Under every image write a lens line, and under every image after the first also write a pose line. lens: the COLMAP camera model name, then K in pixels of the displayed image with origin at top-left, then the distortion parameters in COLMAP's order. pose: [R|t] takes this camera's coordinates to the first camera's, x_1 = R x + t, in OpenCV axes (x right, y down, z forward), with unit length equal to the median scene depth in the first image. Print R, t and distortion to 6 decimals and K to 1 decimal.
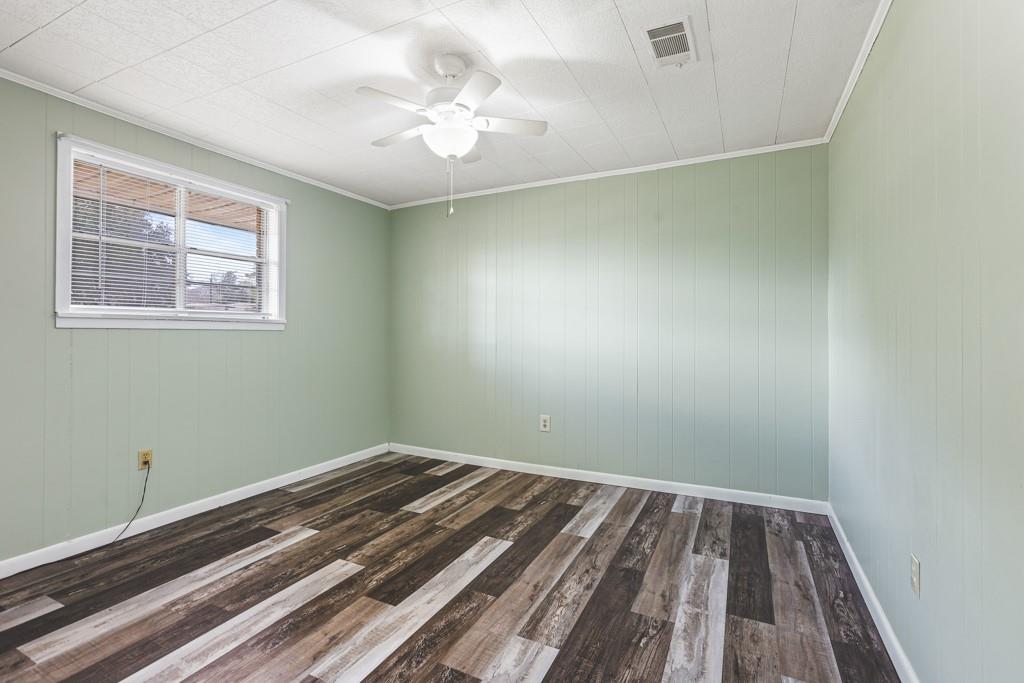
lens RADIAL K [[469.6, 0, 514.0], [0, 469.6, 336.1], [0, 0, 1]] dist [0.004028, -0.001066]
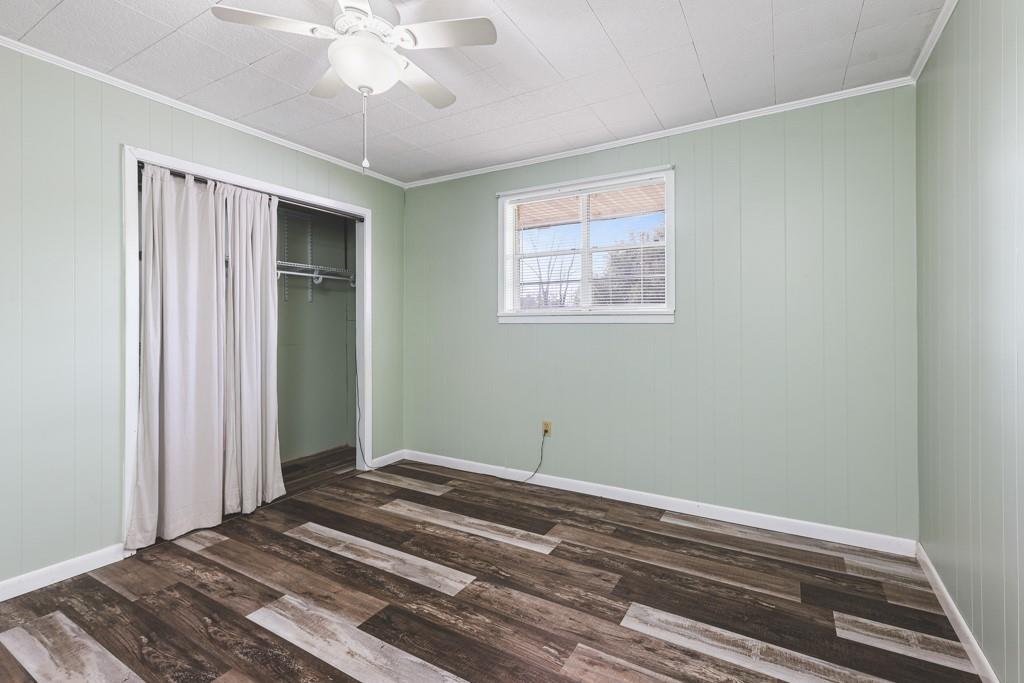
lens RADIAL K [[469.6, 0, 508.7], [0, 469.6, 331.9], [0, 0, 1]] dist [0.004028, -0.001066]
pose [[-0.089904, 0.007748, -0.995920, 0.457298], [-0.002444, 0.999965, 0.008000, -0.002125], [0.995947, 0.003154, -0.089882, 1.012311]]
